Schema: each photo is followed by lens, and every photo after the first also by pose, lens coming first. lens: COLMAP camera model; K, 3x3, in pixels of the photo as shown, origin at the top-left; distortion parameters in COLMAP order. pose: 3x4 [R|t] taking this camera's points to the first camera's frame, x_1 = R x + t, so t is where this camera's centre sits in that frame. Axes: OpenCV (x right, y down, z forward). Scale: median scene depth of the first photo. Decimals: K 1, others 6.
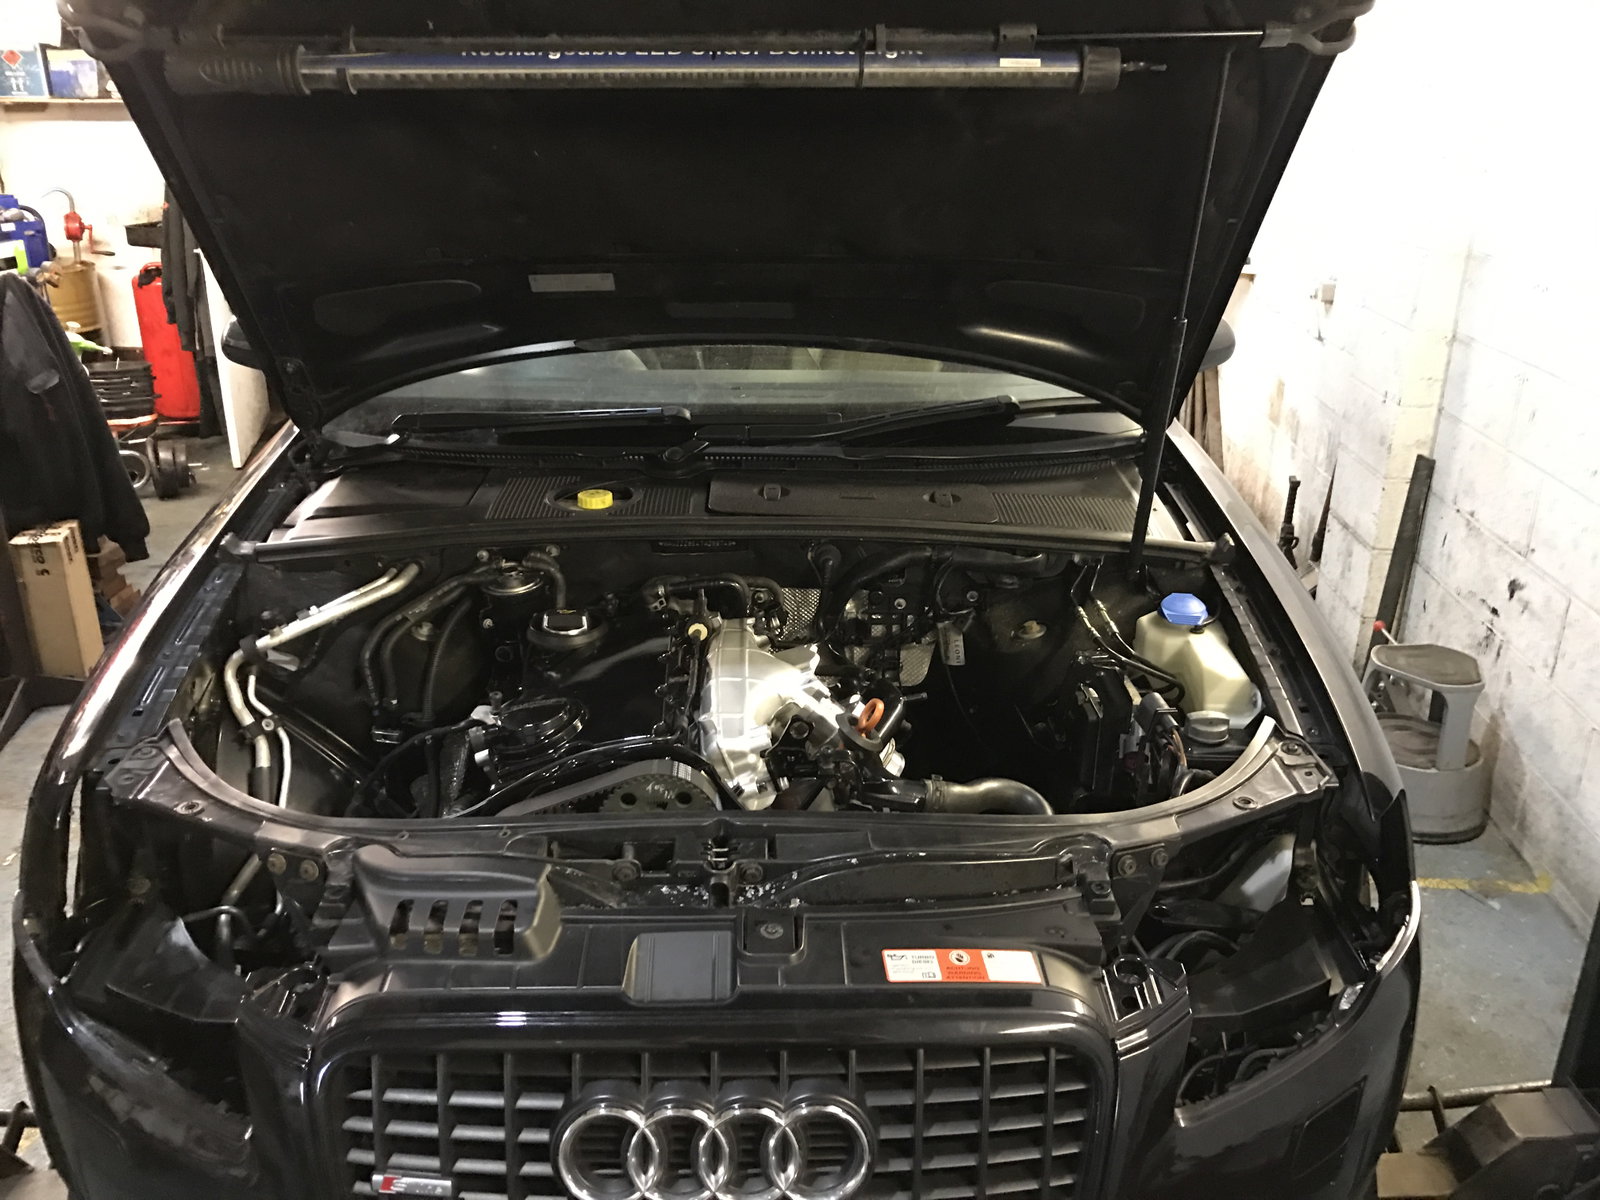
lens RADIAL K [[1357.3, 0, 800.0], [0, 1357.3, 600.0], [0, 0, 1]] dist [0.095056, -0.129276]
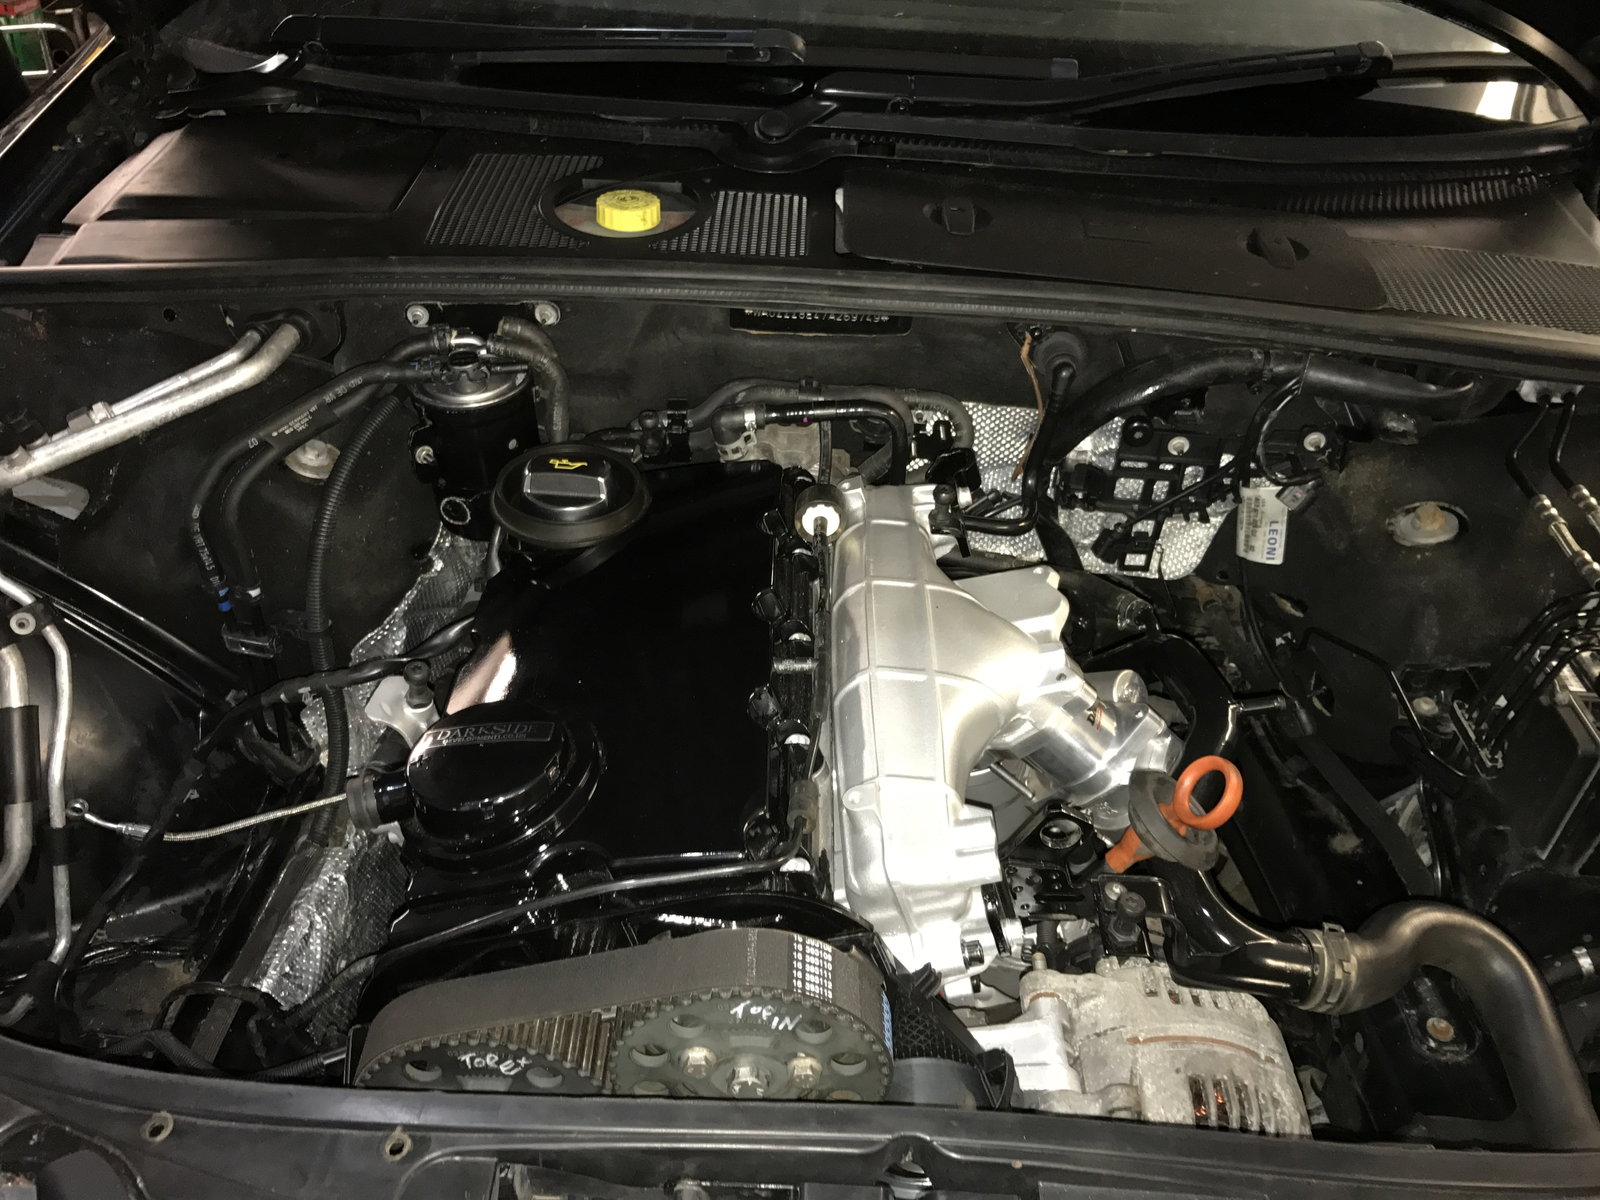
lens RADIAL K [[1340.3, 0, 800.0], [0, 1340.3, 600.0], [0, 0, 1]] dist [-0.030875, 0.109884]
pose [[0.997828, 0.064940, -0.011074, -0.071276], [-0.059456, 0.960145, 0.273106, -0.079360], [0.028368, -0.271855, 0.961920, 0.478979]]
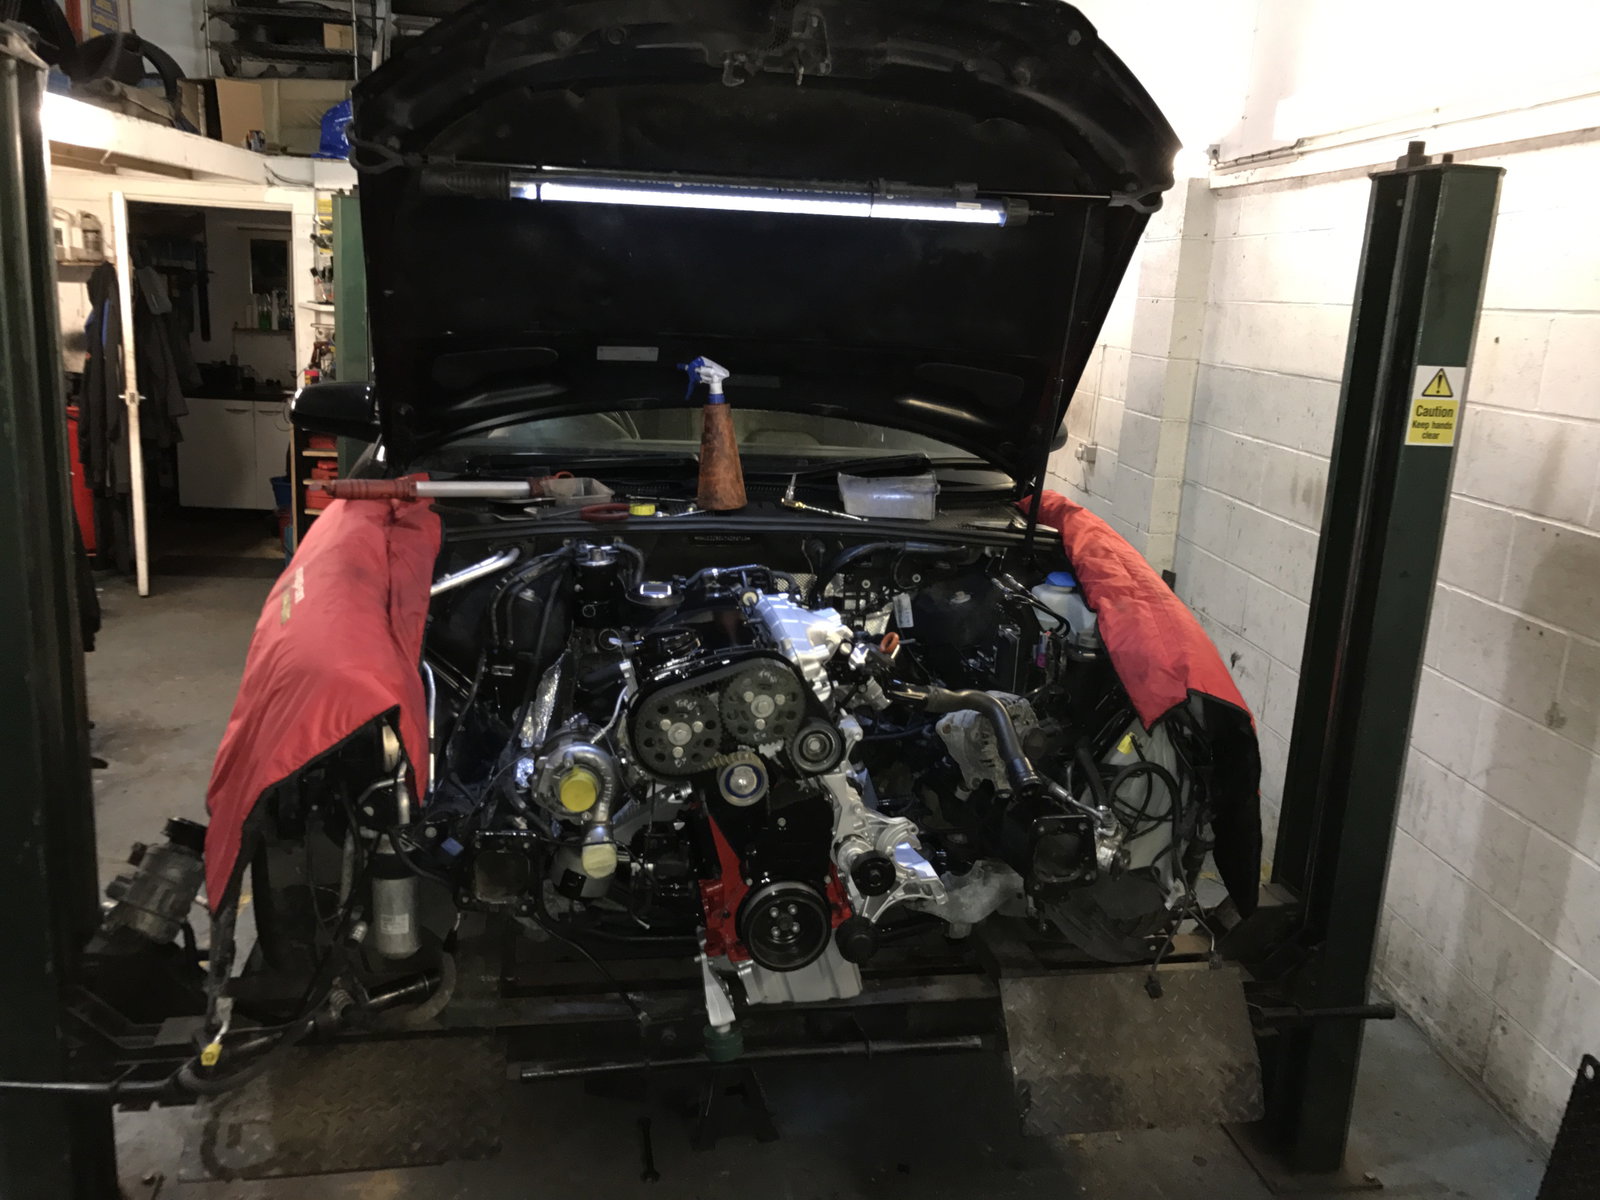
lens RADIAL K [[1340.3, 0, 800.0], [0, 1340.3, 600.0], [0, 0, 1]] dist [-0.030875, 0.109884]
pose [[0.983156, 0.003221, 0.182739, -0.251694], [0.025717, 0.987459, -0.155770, 0.239216], [-0.180949, 0.157846, 0.970743, -0.322961]]
